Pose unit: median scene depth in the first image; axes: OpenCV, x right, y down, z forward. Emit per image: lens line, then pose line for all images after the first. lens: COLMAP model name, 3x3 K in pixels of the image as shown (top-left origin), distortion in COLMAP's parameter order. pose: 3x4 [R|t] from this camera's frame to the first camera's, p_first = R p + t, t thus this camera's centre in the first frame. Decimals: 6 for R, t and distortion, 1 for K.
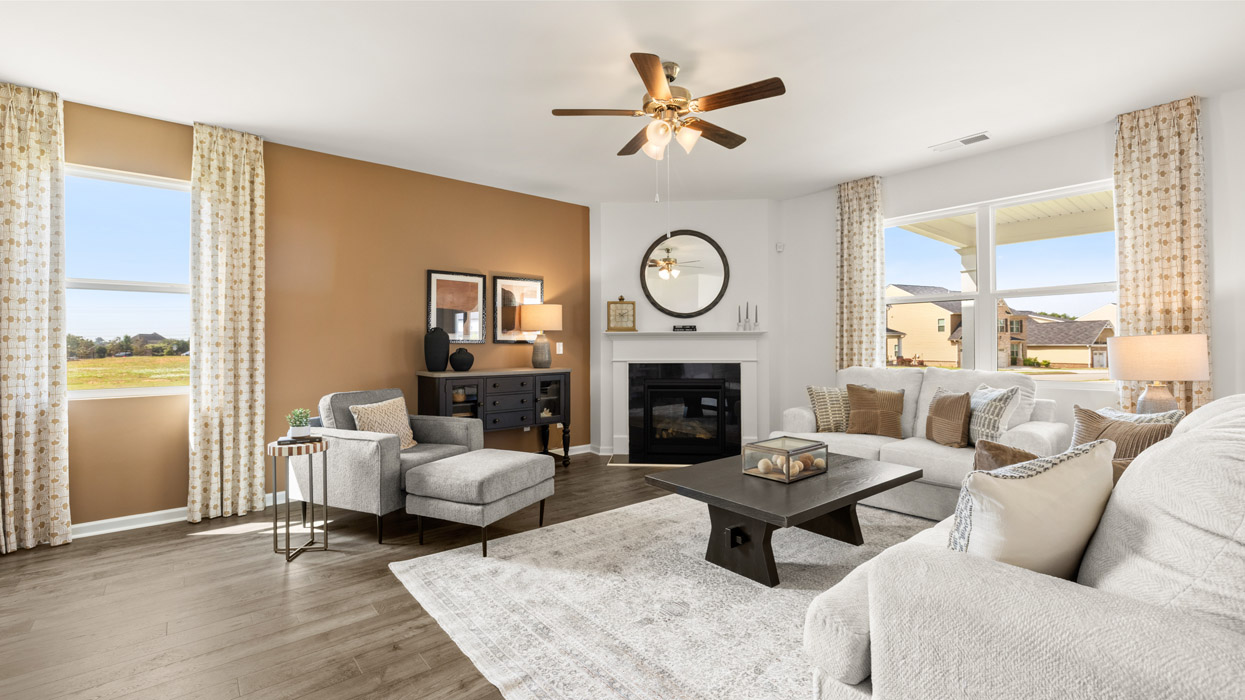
lens RADIAL K [[522.6, 0, 617.9], [0, 522.6, 343.0], [0, 0, 1]] dist [-0.000825, -0.001061]
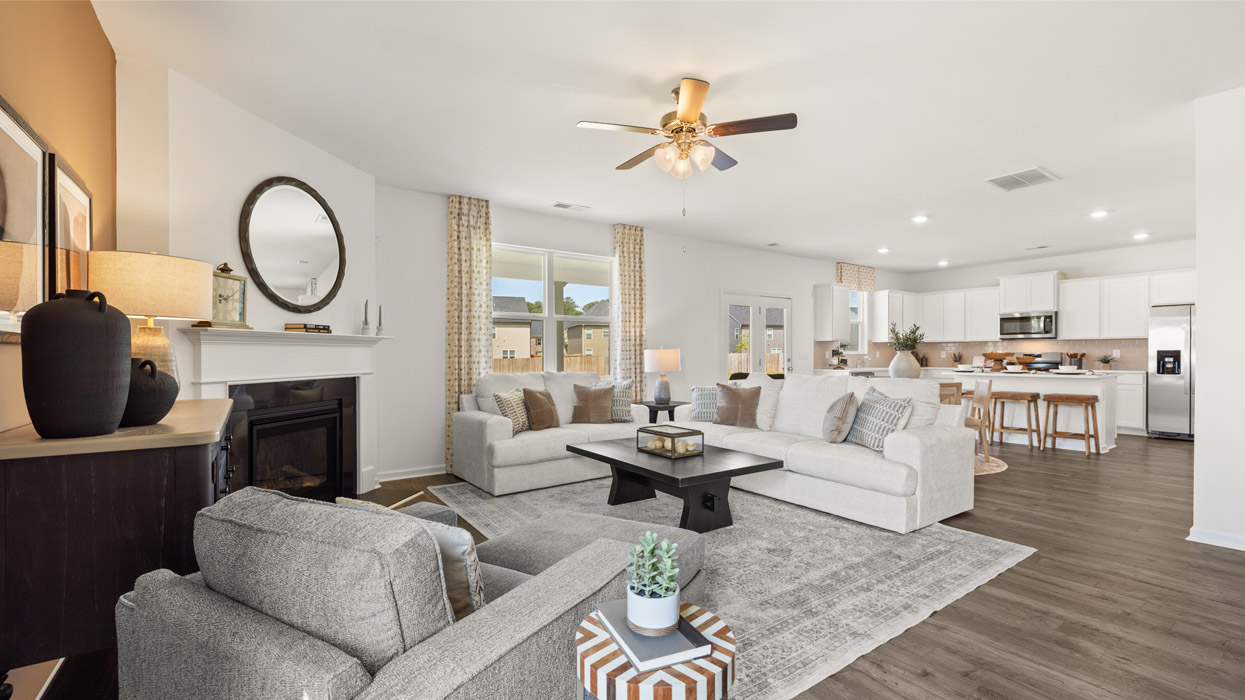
lens RADIAL K [[522.6, 0, 619.4], [0, 522.6, 359.8], [0, 0, 1]] dist [-0.000825, -0.001061]
pose [[0.080745, -0.009447, 0.996690, -0.607108], [-0.003593, 0.999946, 0.009769, 0.005711], [-0.996728, -0.004370, 0.080706, 0.640391]]
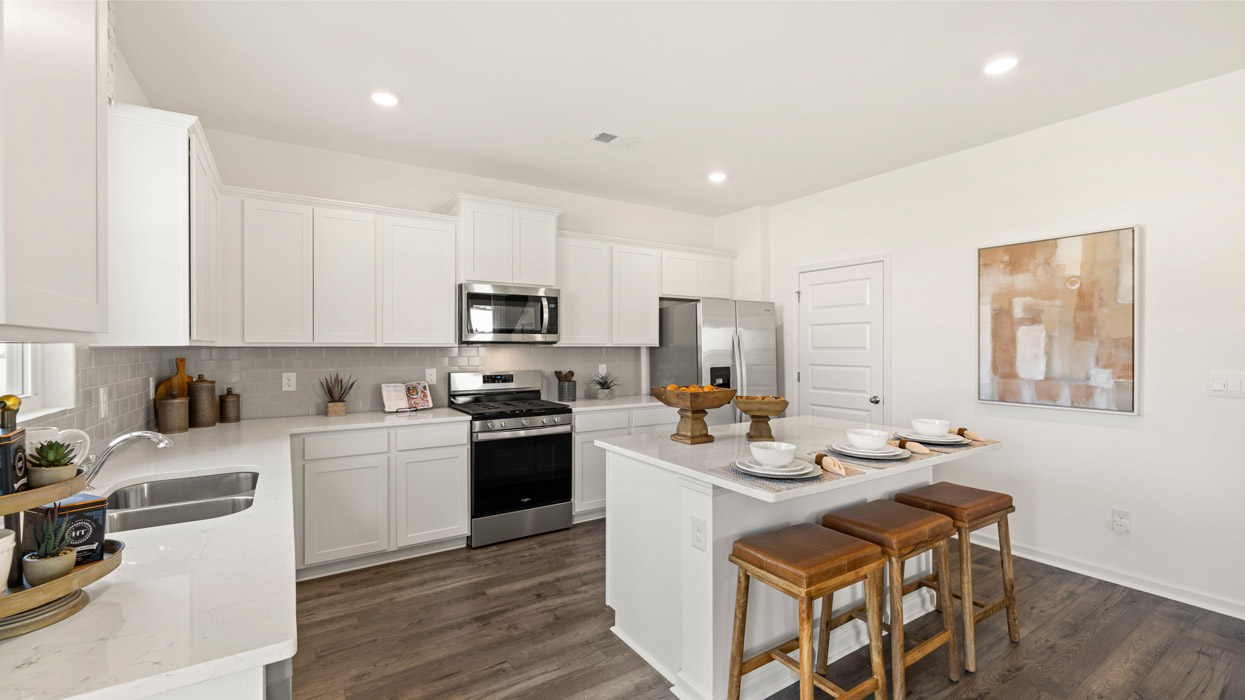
lens RADIAL K [[522.6, 0, 623.4], [0, 522.6, 348.4], [0, 0, 1]] dist [-0.000825, -0.001061]
pose [[-0.993604, 0.004509, 0.112830, 1.034810], [0.003766, 0.999970, -0.006799, -0.039929], [-0.112857, -0.006331, -0.993591, 0.189736]]
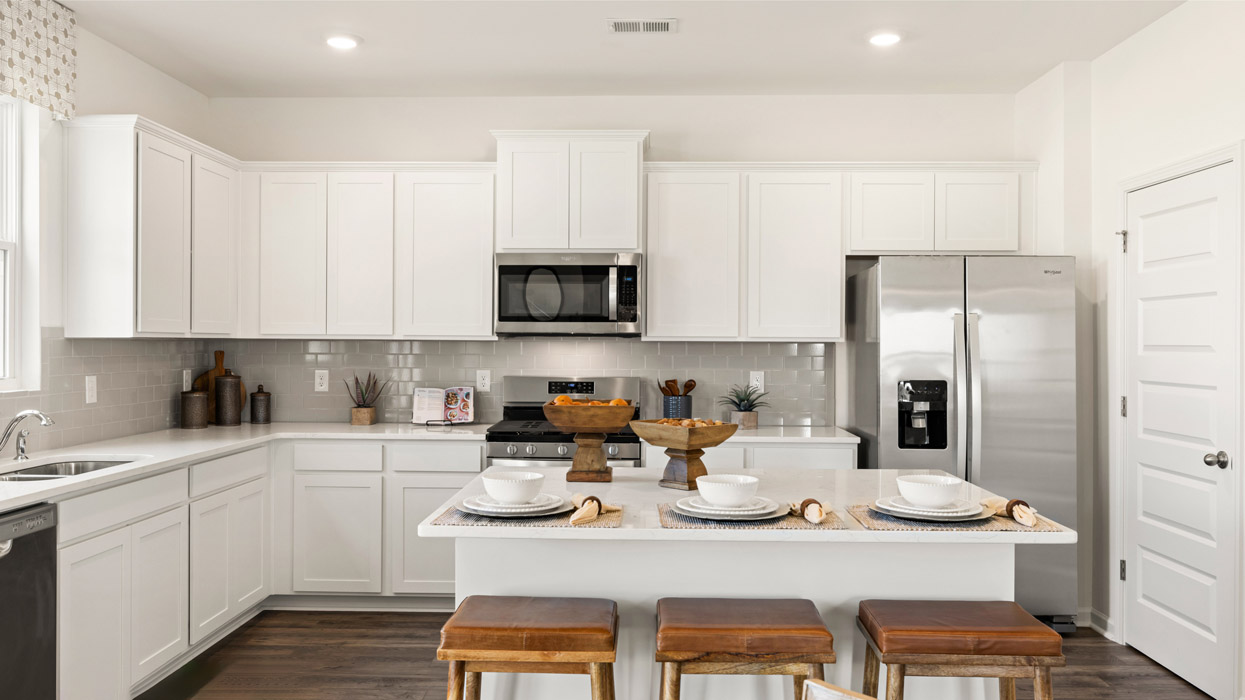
lens RADIAL K [[975.2, 0, 622.4], [0, 975.2, 345.4], [0, 0, 1]] dist [-0.005651, 0.008051]
pose [[-0.755727, -0.004136, 0.654874, 0.560764], [-0.008649, 0.999956, -0.003665, -0.040522], [-0.654830, -0.008434, -0.755729, 0.152702]]
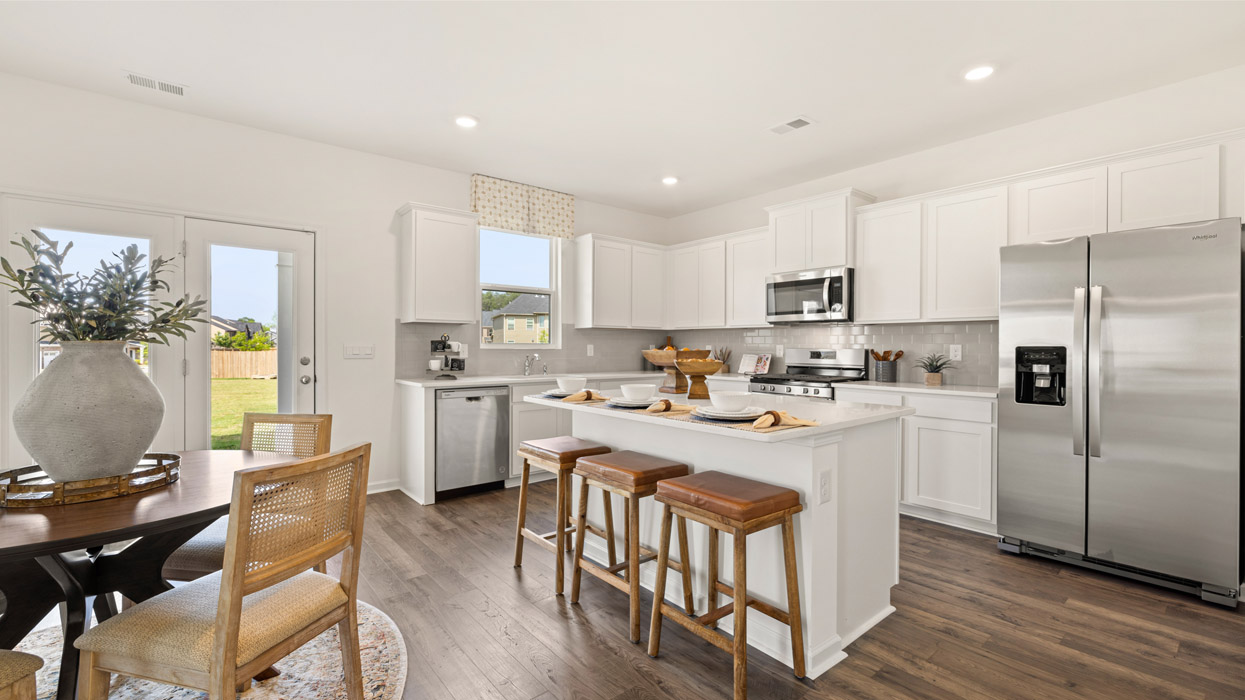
lens RADIAL K [[522.6, 0, 621.7], [0, 522.6, 347.7], [0, 0, 1]] dist [-0.000825, -0.001061]
pose [[-0.001190, -0.000807, 0.999999, 0.358339], [-0.011142, 0.999938, 0.000794, -0.005874], [-0.999937, -0.011141, -0.001199, -0.280462]]
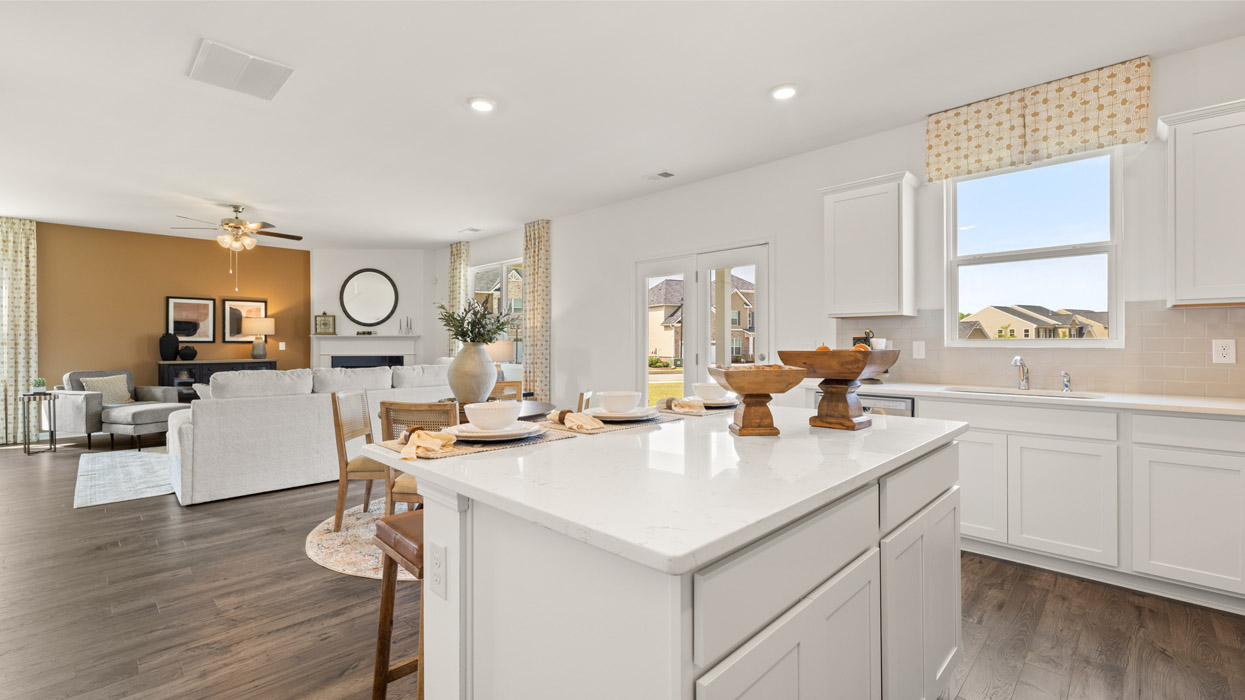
lens RADIAL K [[522.6, 0, 617.3], [0, 522.6, 345.6], [0, 0, 1]] dist [-0.000825, -0.001061]
pose [[0.994957, 0.001024, 0.100292, 0.830434], [-0.001952, 0.999956, 0.009163, -0.008421], [-0.100279, -0.009313, 0.994916, -0.703089]]
